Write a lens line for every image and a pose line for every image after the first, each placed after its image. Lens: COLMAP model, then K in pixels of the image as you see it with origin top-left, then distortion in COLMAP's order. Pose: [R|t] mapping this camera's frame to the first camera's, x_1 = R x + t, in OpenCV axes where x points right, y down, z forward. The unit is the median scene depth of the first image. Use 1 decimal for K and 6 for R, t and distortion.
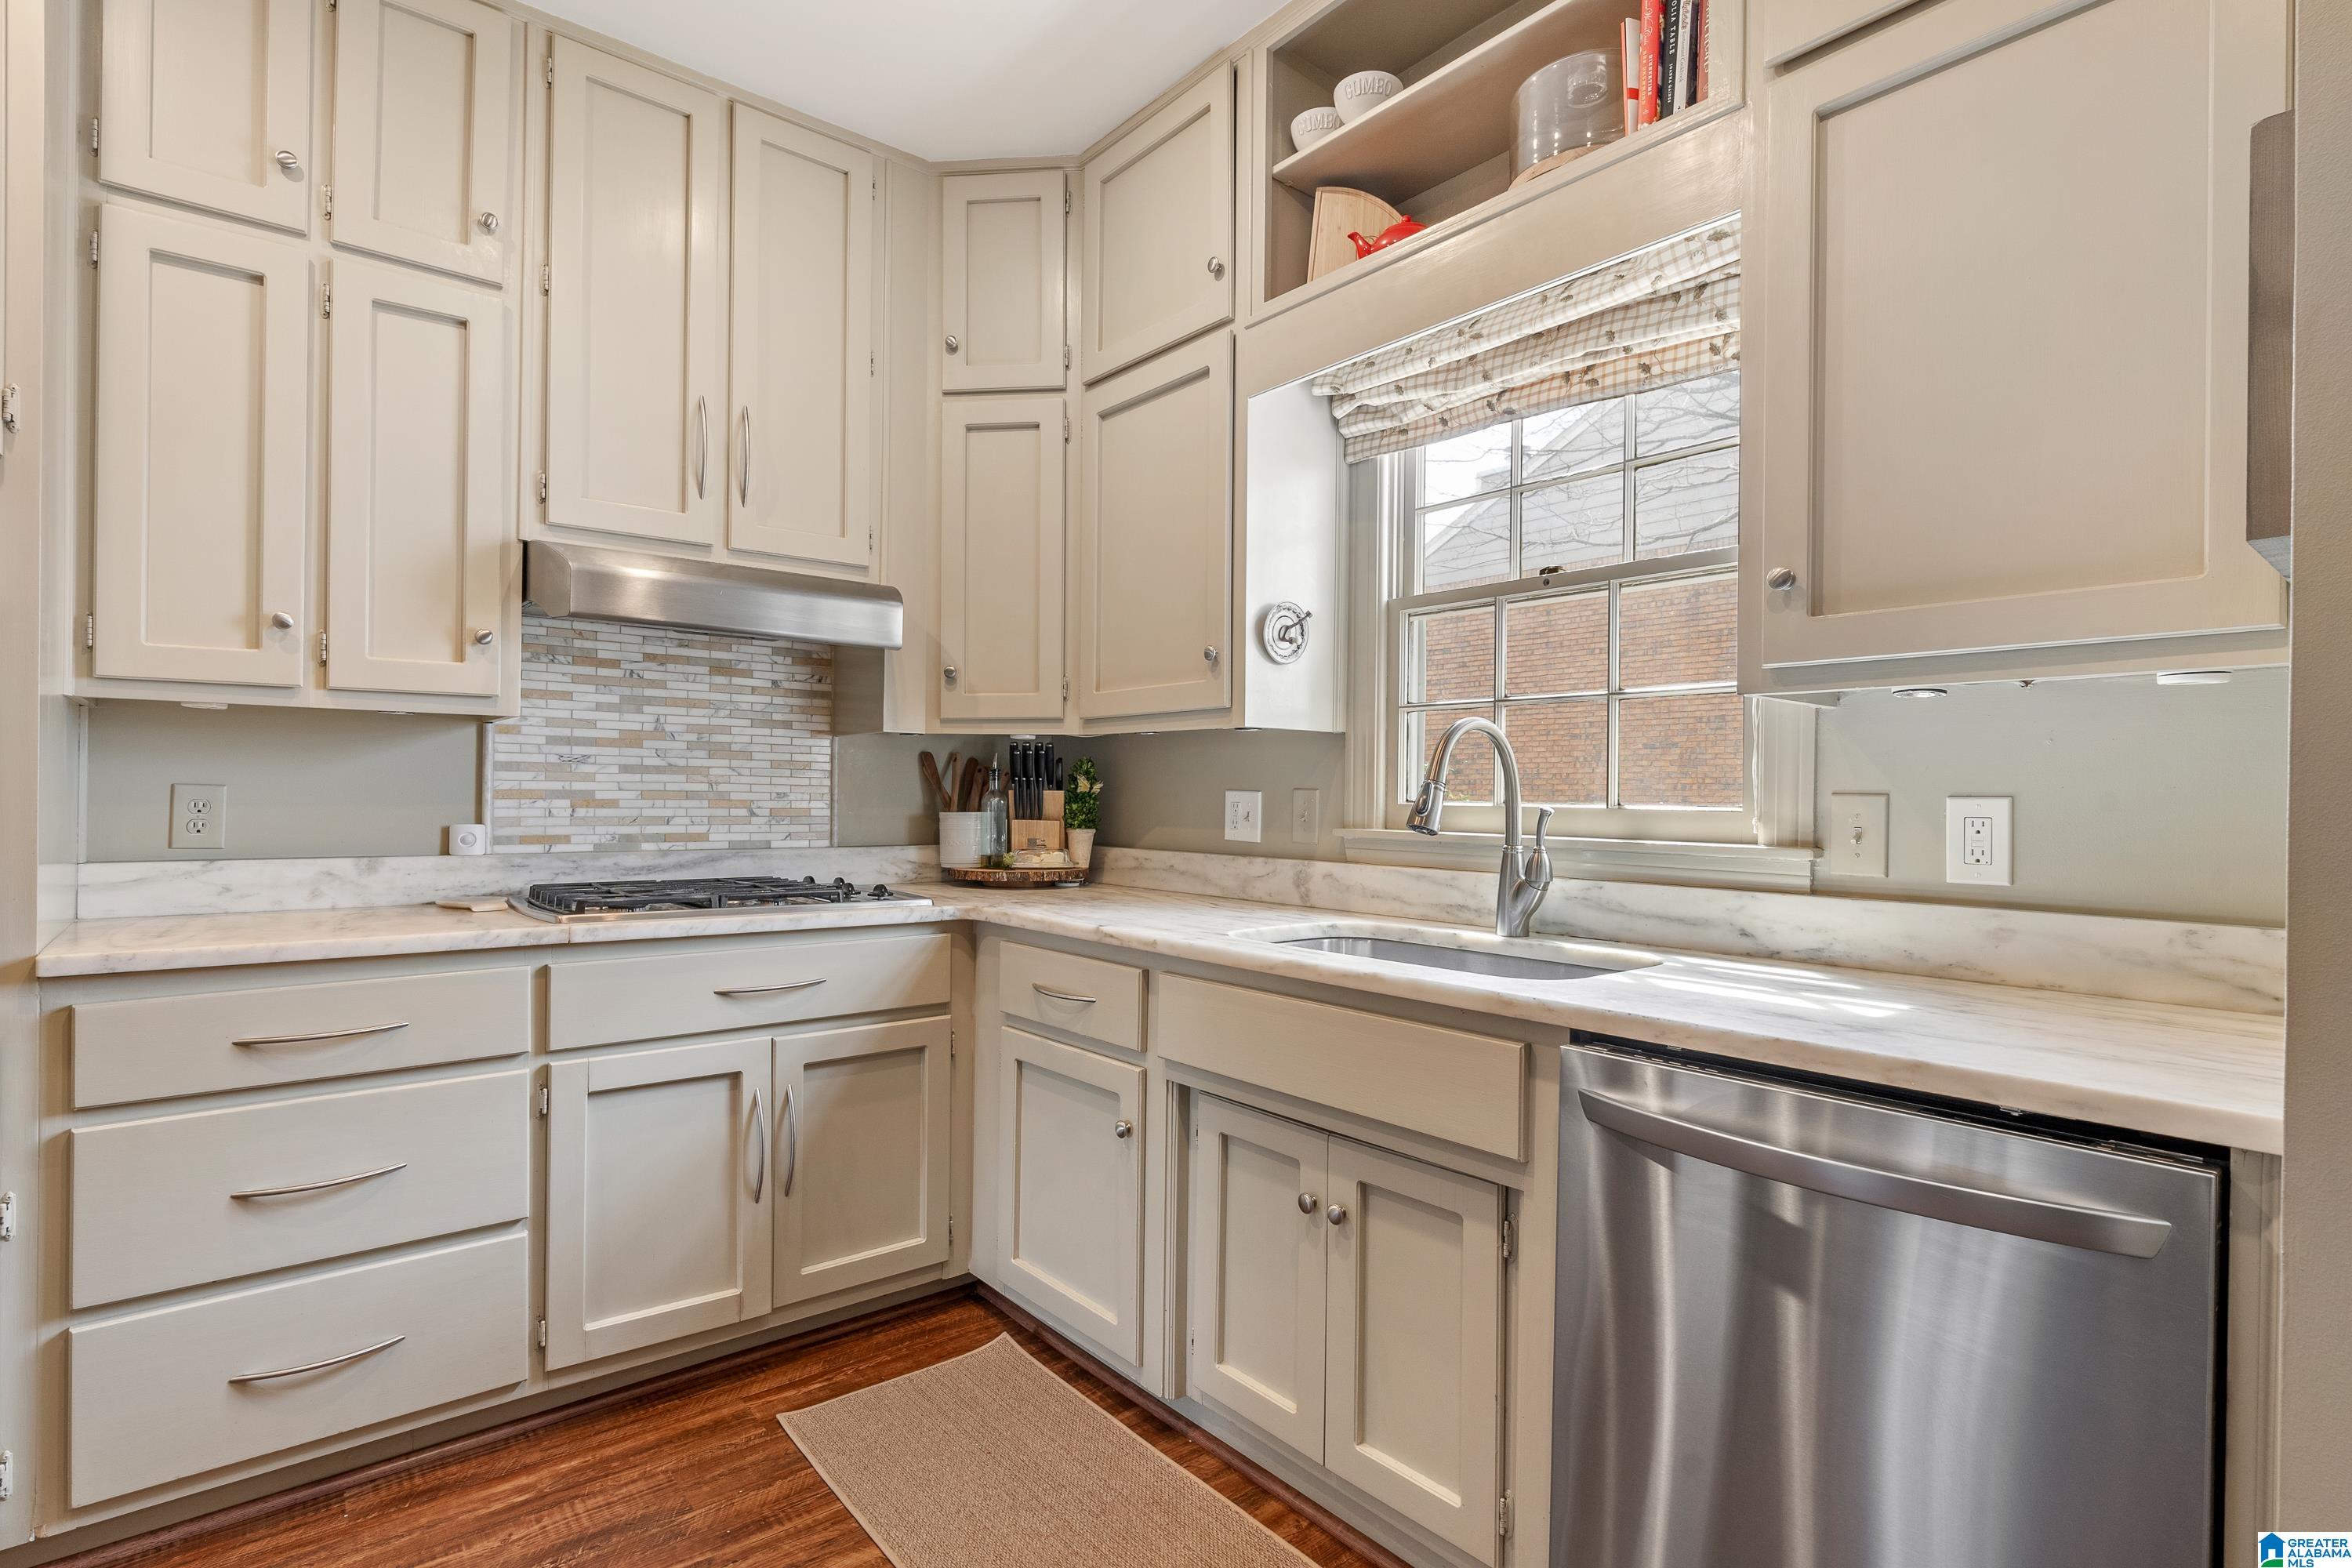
lens RADIAL K [[1143.5, 0, 1169.2], [0, 1143.5, 794.7], [0, 0, 1]] dist [-0.010814, 0.005568]
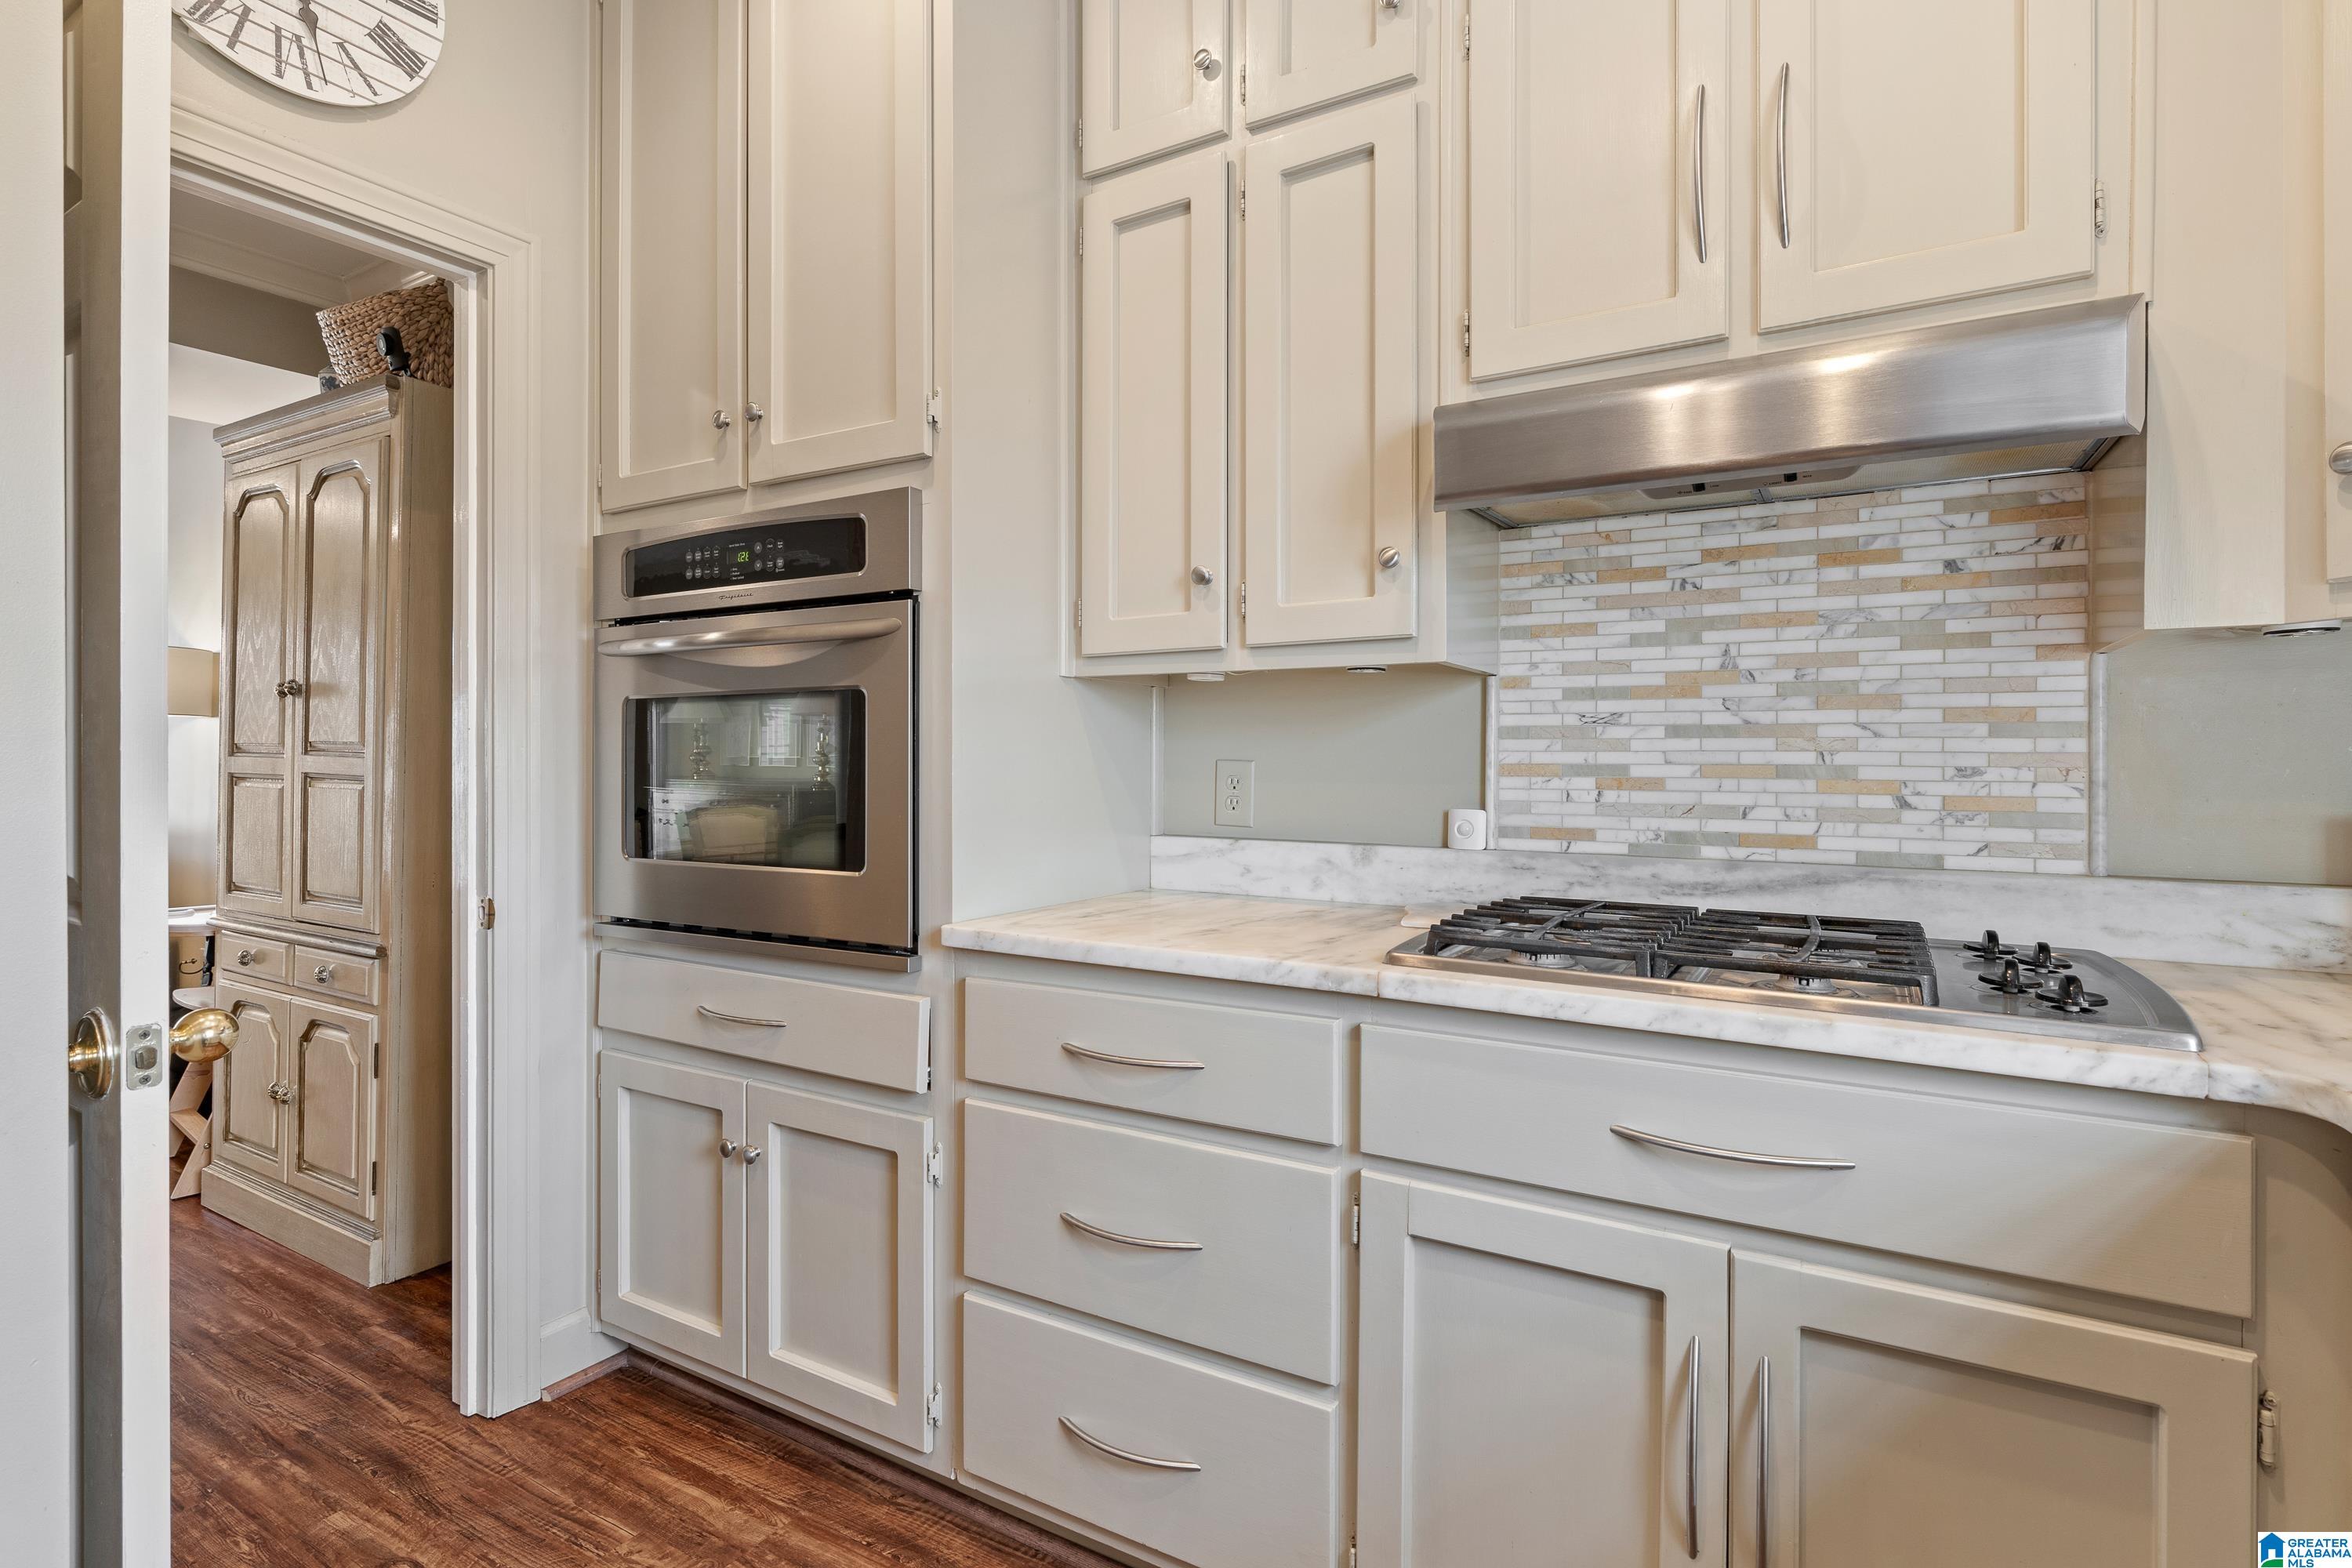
lens RADIAL K [[1143.5, 0, 1169.7], [0, 1143.5, 762.8], [0, 0, 1]] dist [-0.010814, 0.005568]
pose [[0.339507, -0.006540, -0.940581, 0.045245], [-0.000180, 0.999975, -0.007018, 0.000095], [0.940604, 0.002552, 0.339497, 0.574468]]
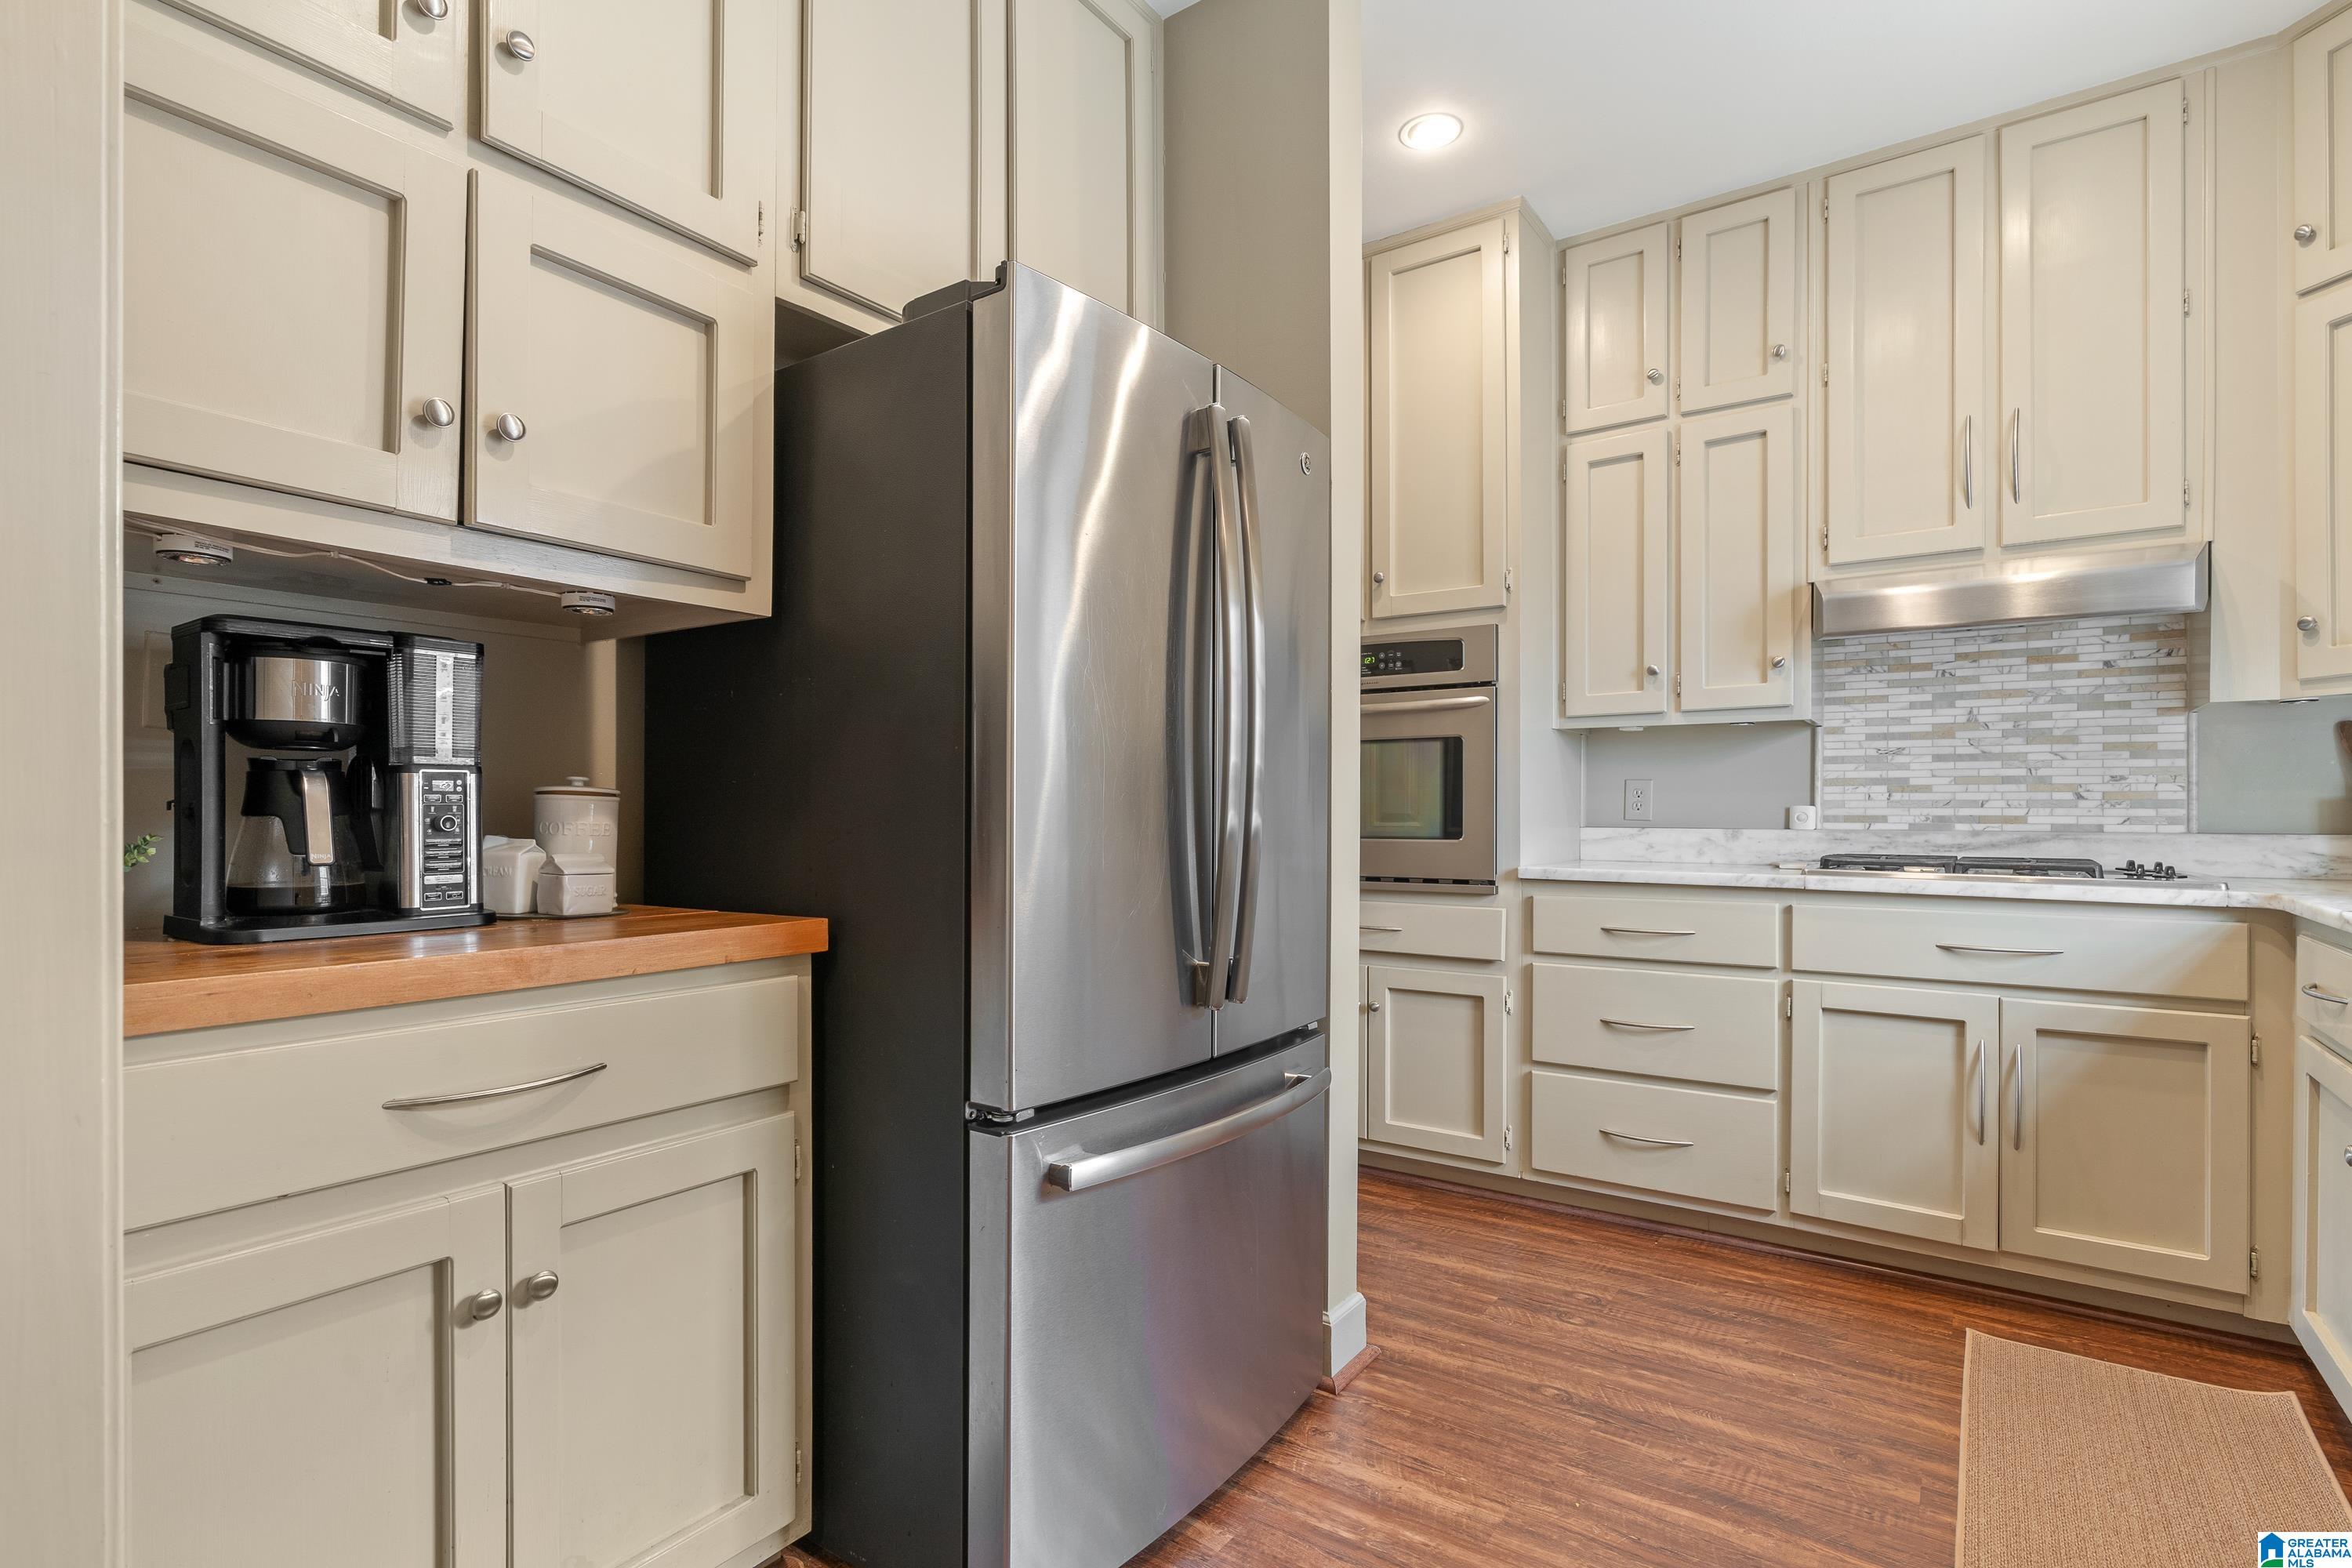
lens RADIAL K [[1143.5, 0, 1182.3], [0, 1143.5, 813.1], [0, 0, 1]] dist [-0.010814, 0.005568]
pose [[0.267325, -0.008011, -0.963573, 0.468129], [0.000646, 0.999967, -0.008134, 0.046387], [0.963606, 0.001552, 0.267321, -0.029504]]
